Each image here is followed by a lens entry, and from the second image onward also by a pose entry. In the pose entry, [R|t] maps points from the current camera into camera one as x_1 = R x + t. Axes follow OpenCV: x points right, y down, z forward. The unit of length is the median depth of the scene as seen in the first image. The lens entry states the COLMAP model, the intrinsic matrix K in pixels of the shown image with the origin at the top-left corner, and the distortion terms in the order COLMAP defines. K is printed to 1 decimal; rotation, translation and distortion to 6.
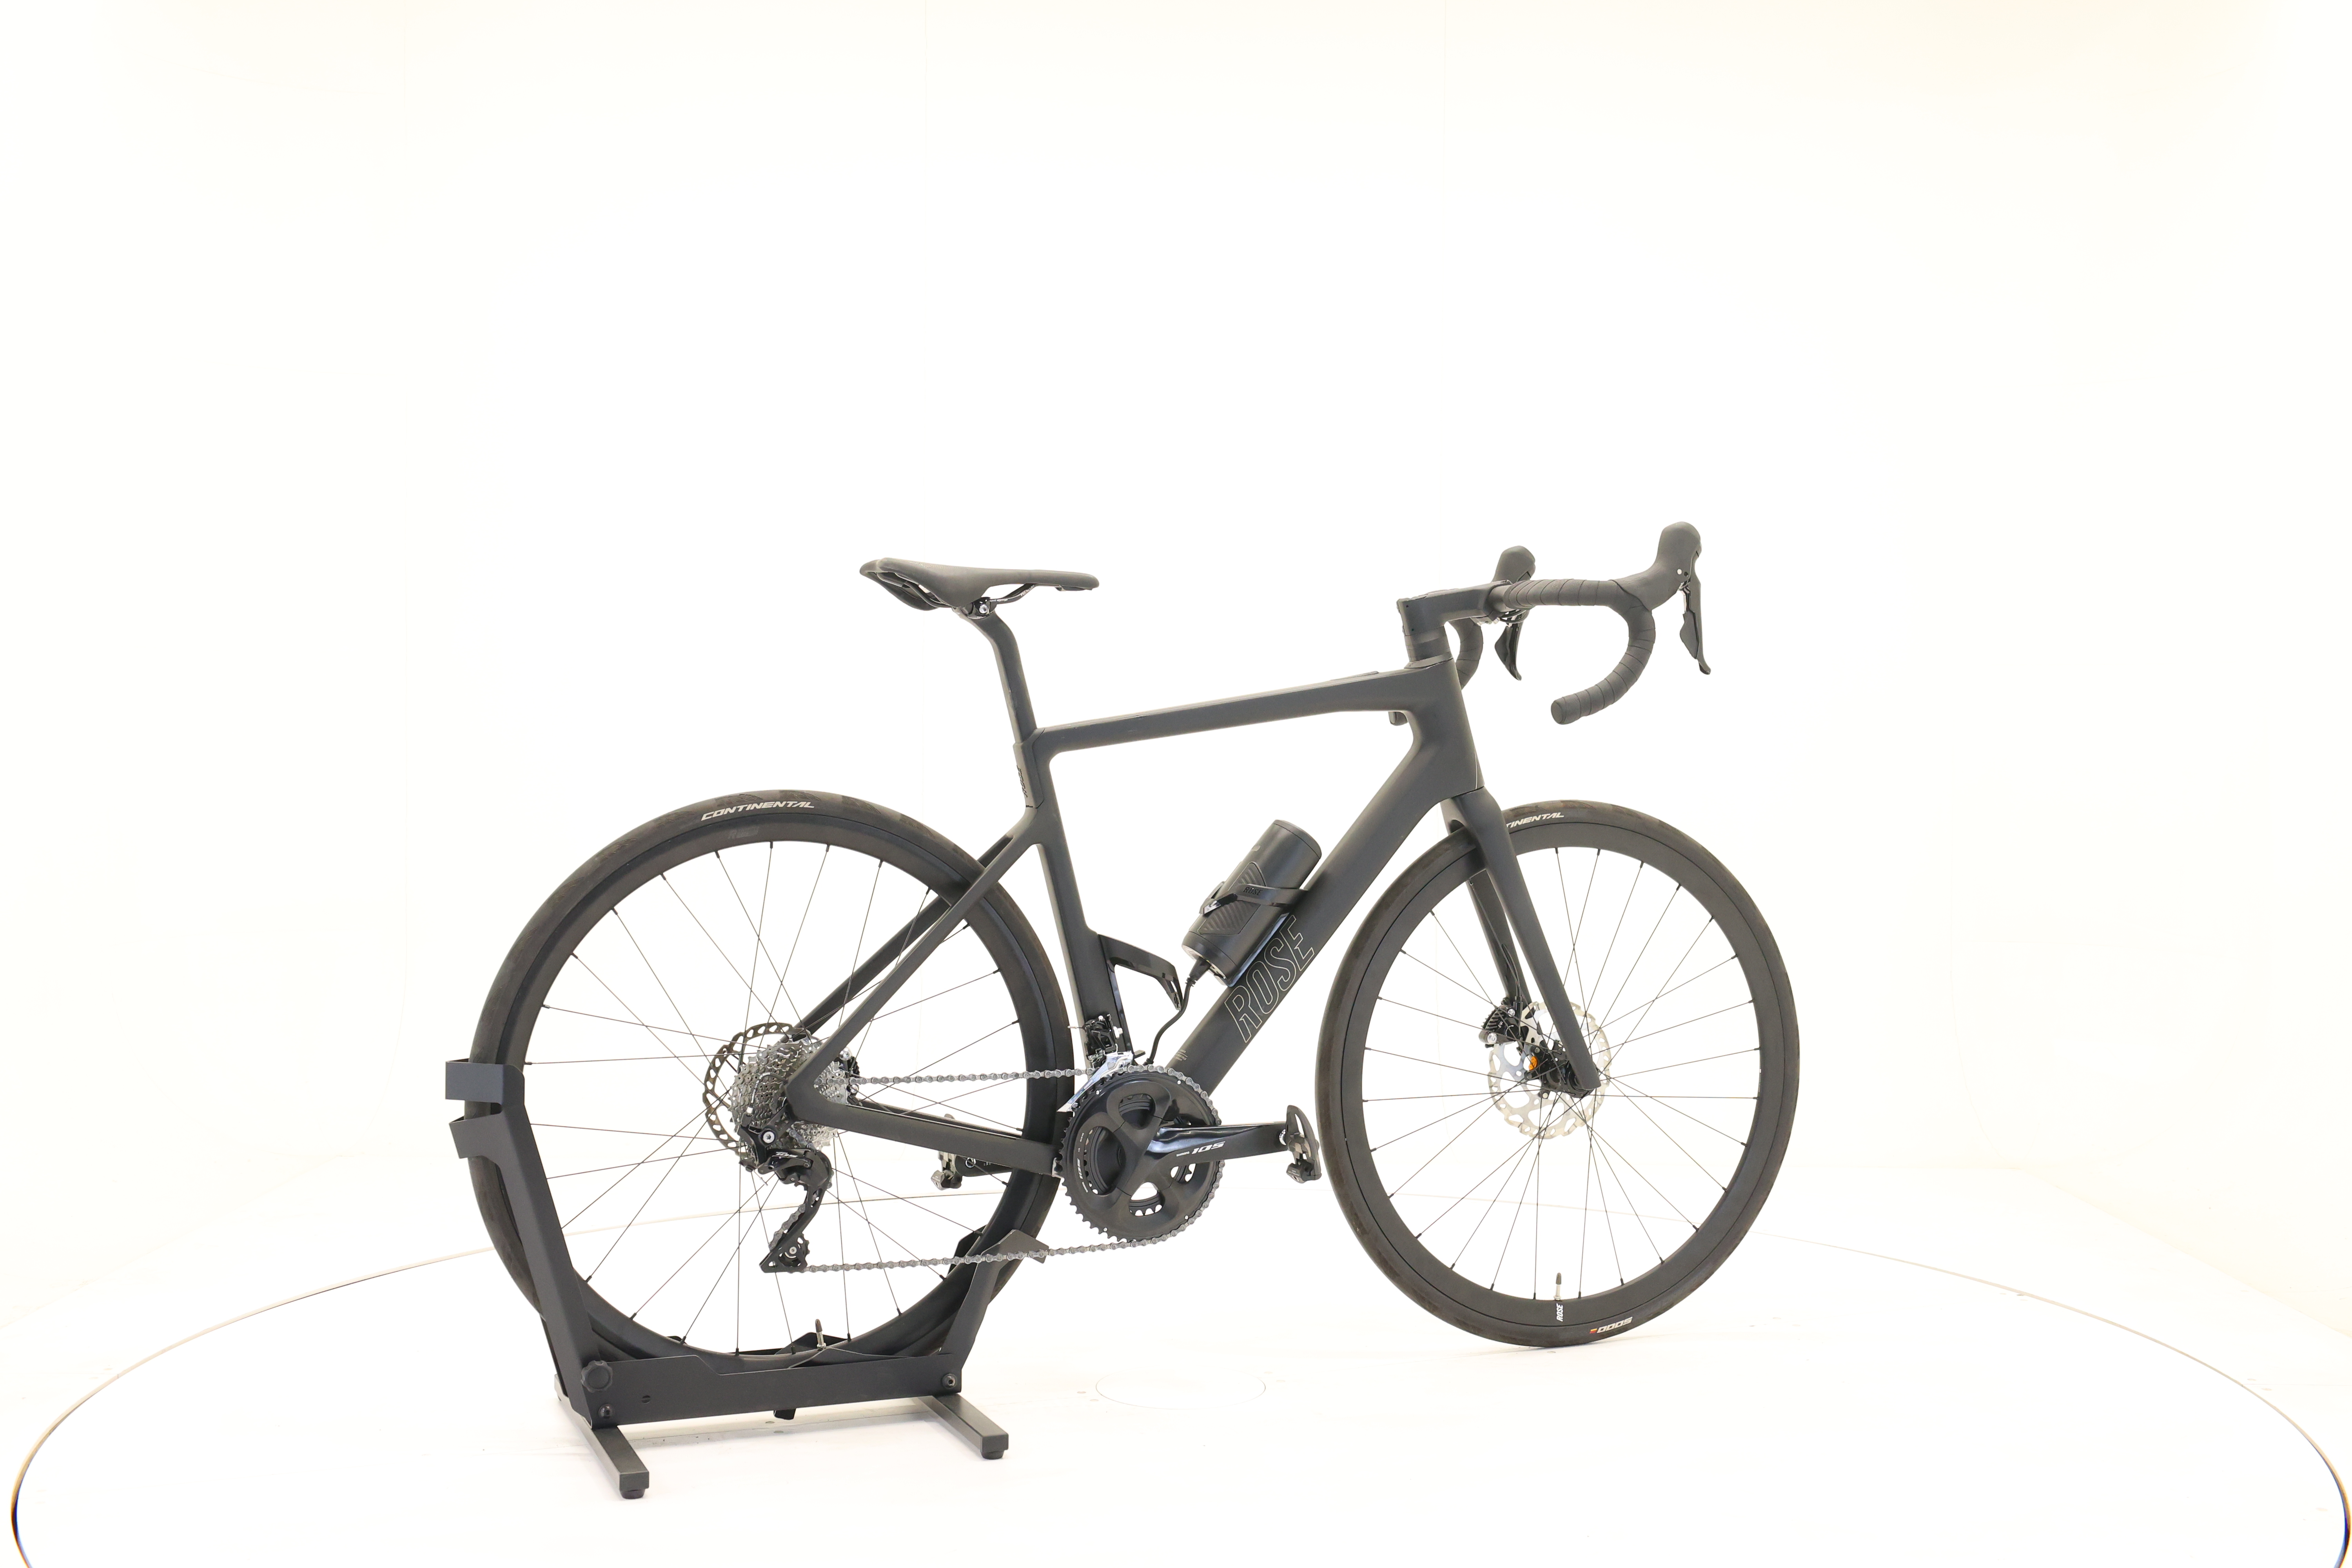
lens RADIAL K [[2527.2, 0, 1174.4], [0, 2527.2, 729.1], [0, 0, 1]] dist [-0.012603, -0.007092]
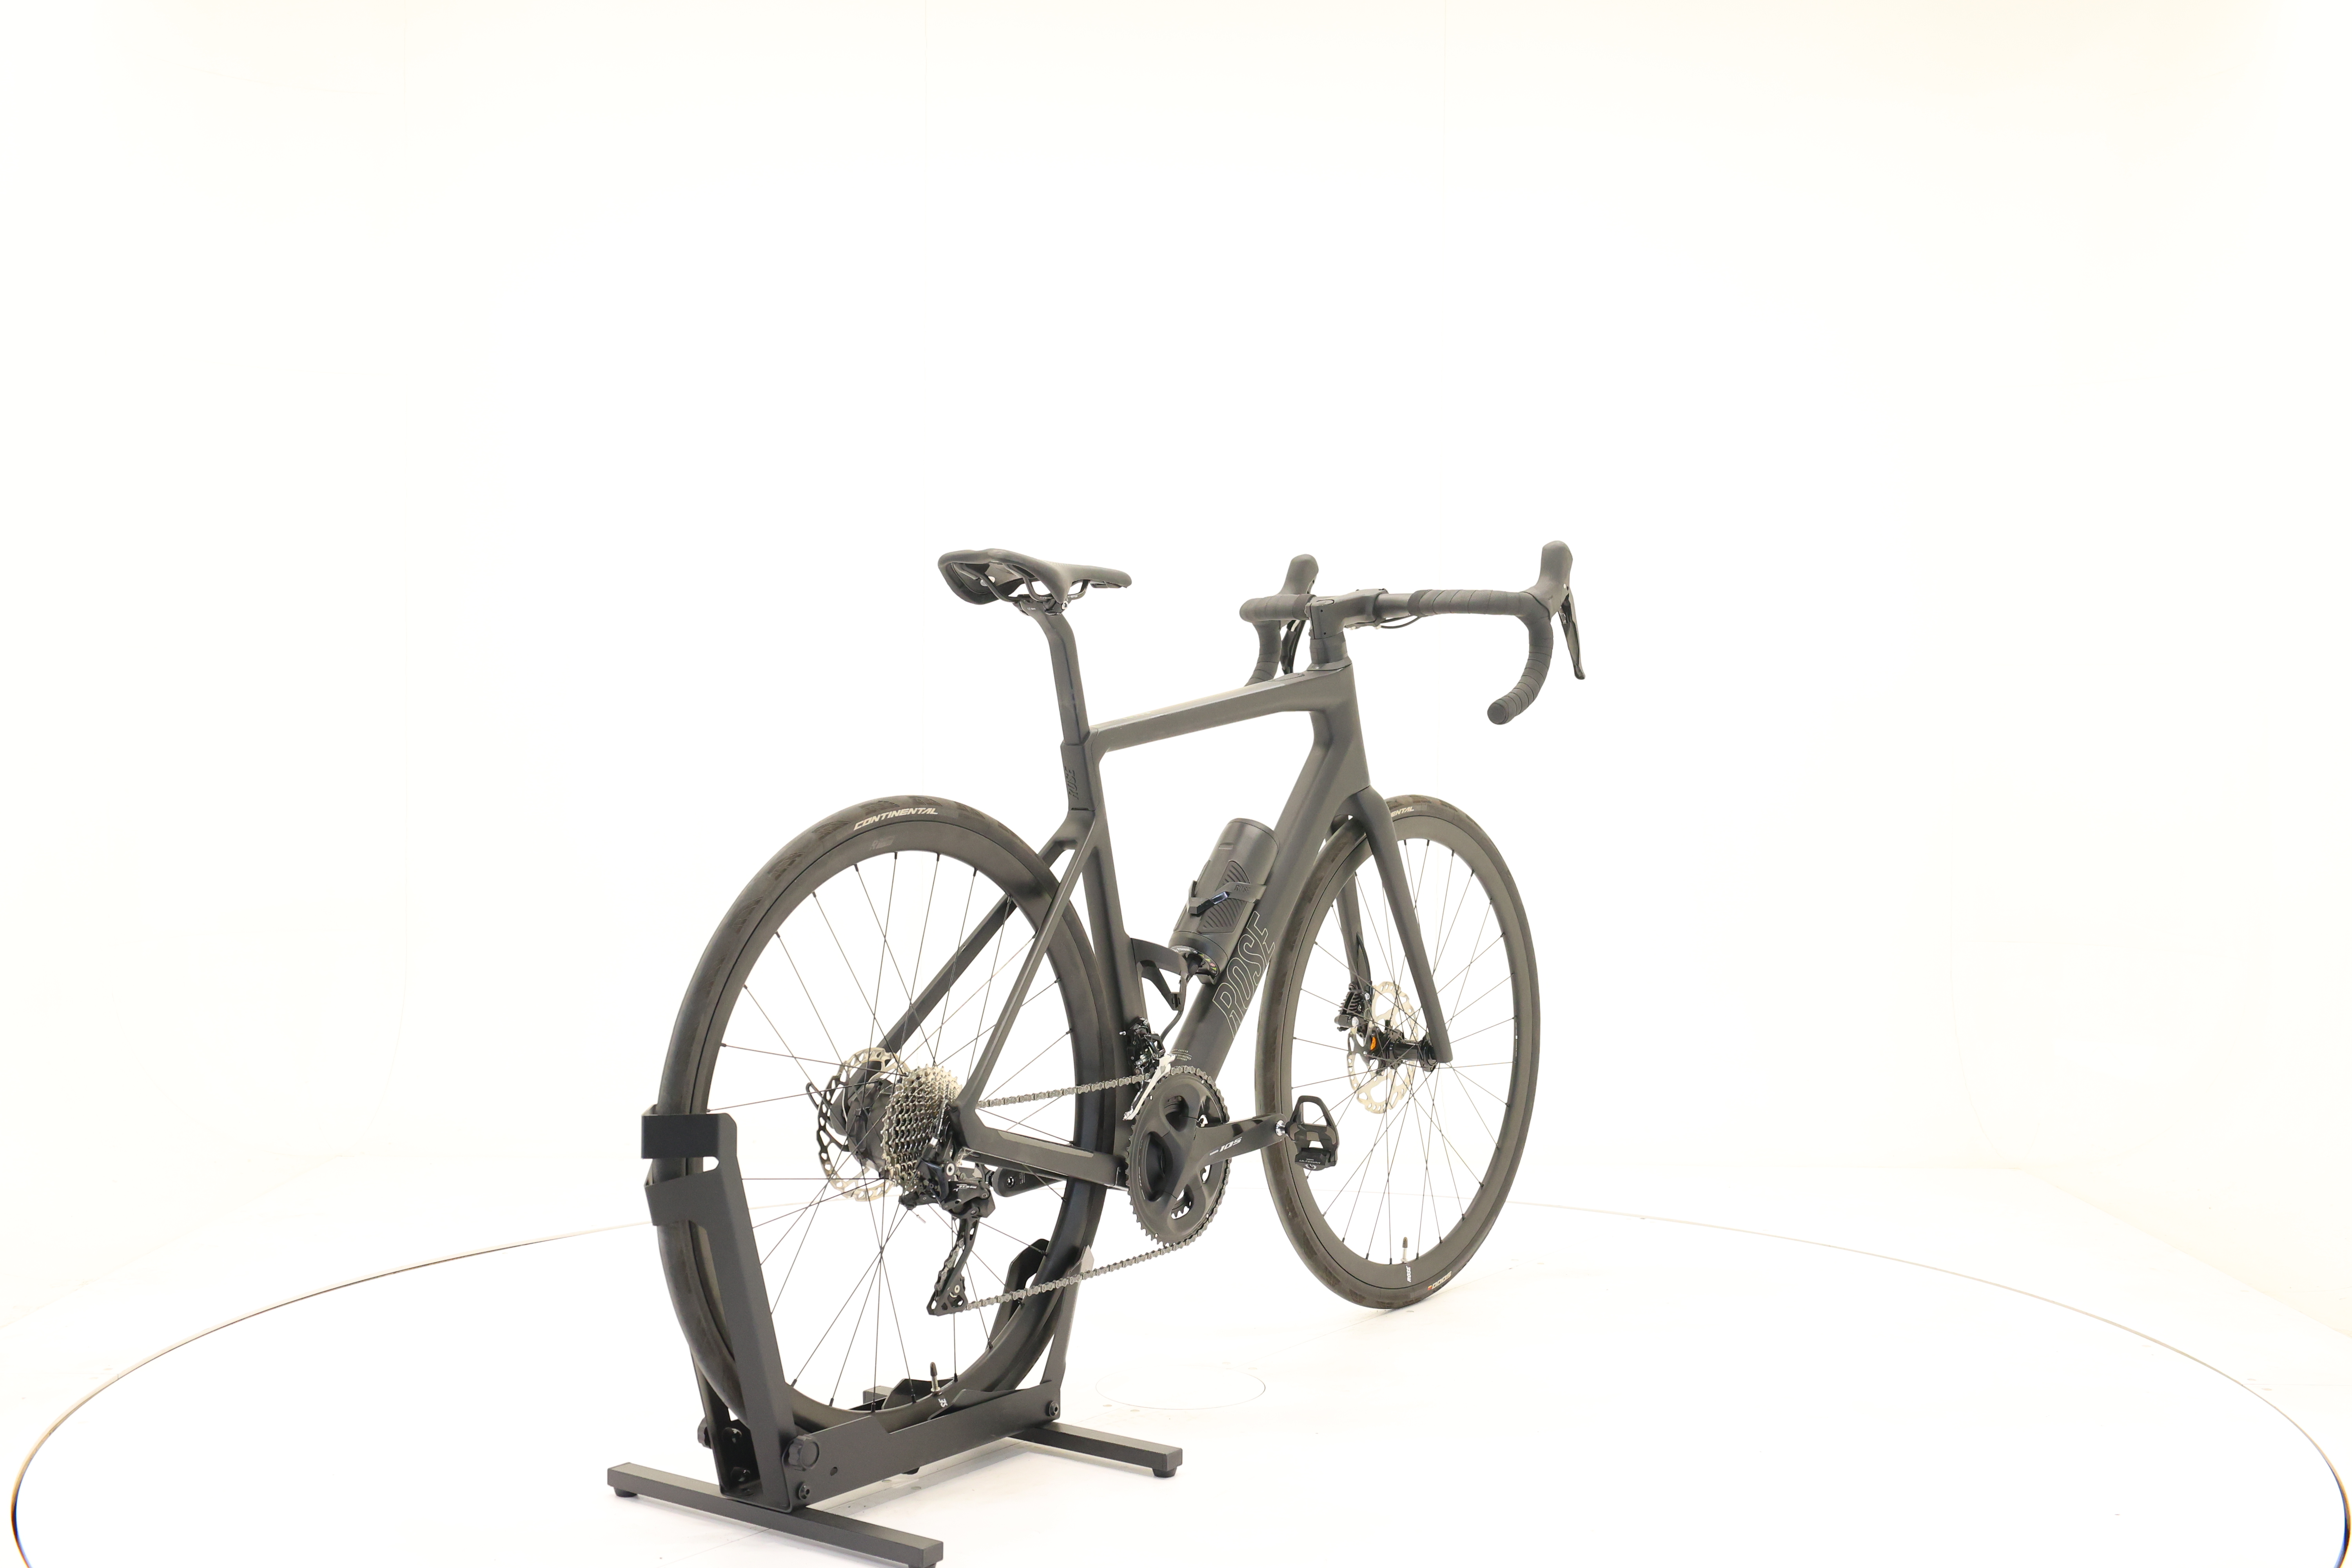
lens RADIAL K [[2527.2, 0, 1174.4], [0, 2527.2, 729.1], [0, 0, 1]] dist [-0.012603, -0.007092]
pose [[0.851209, -0.001003, 0.524825, -0.530683], [-0.000348, 0.999997, 0.002475, -0.002533], [-0.524826, -0.002290, 0.851206, 0.152655]]
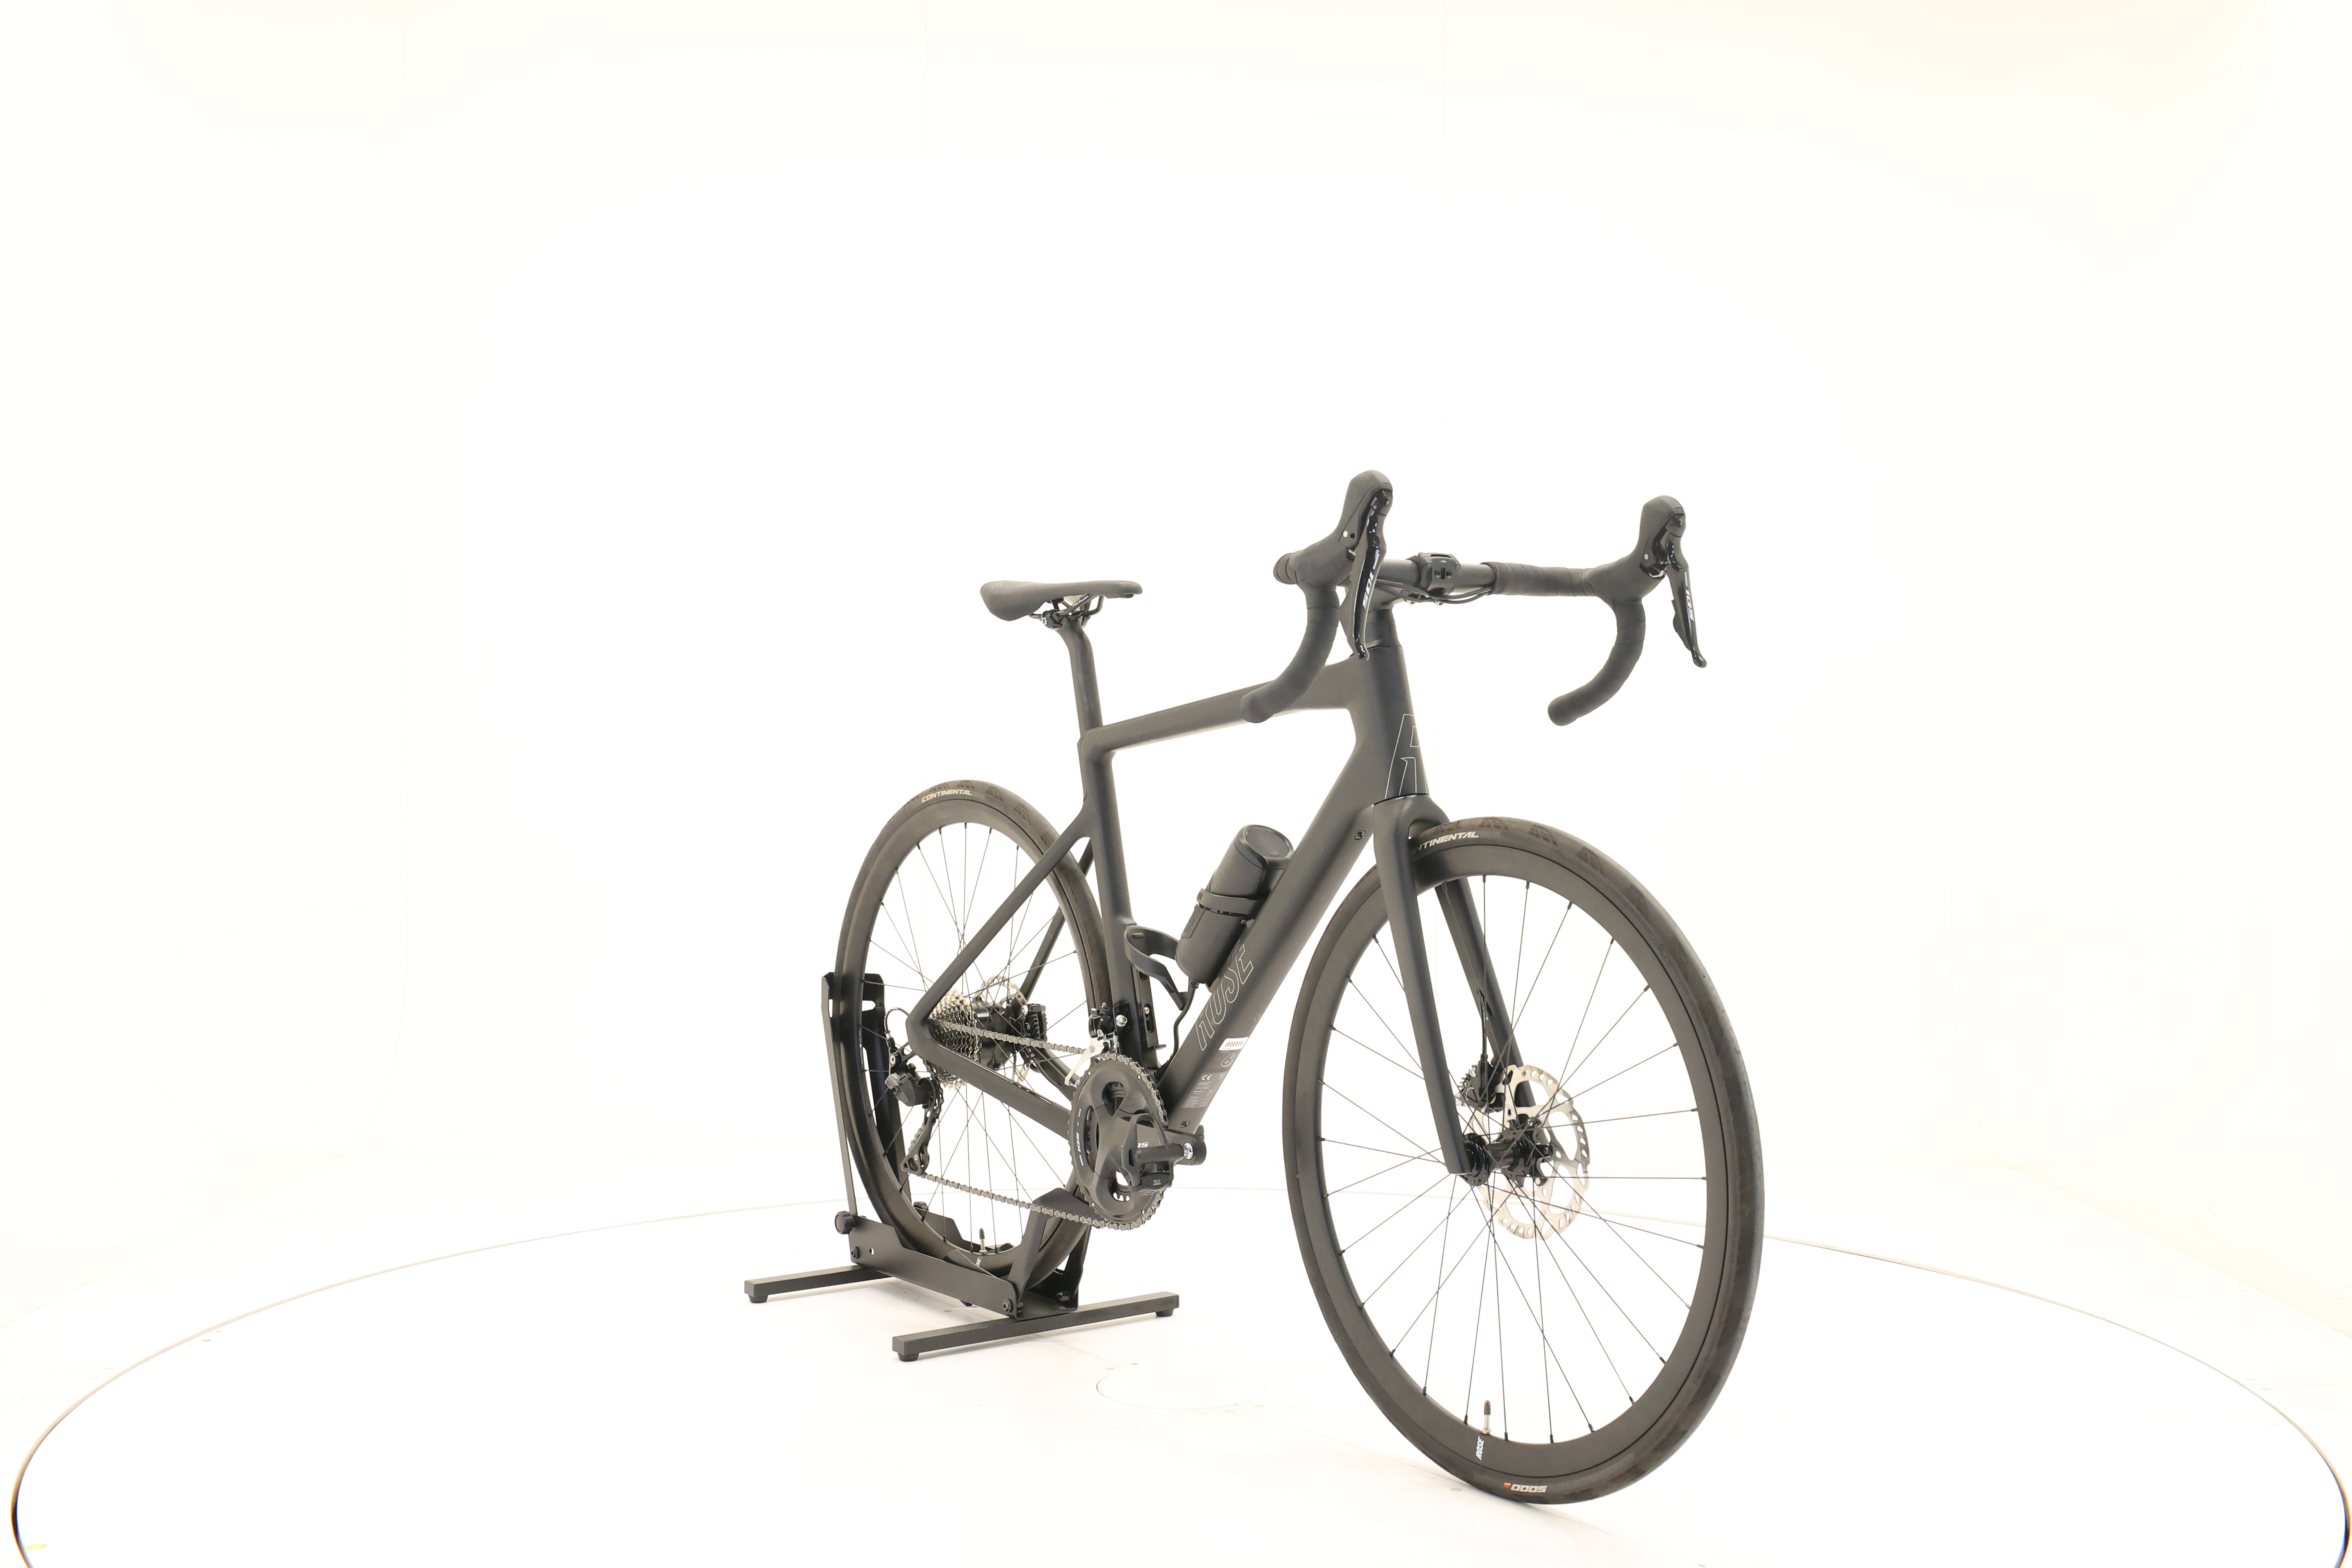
lens RADIAL K [[2527.2, 0, 1174.4], [0, 2527.2, 729.1], [0, 0, 1]] dist [-0.012603, -0.007092]
pose [[0.256320, -0.001800, -0.966590, 0.980977], [-0.003137, 0.999991, -0.002694, 0.002749], [0.966587, 0.003723, 0.256312, 0.749257]]
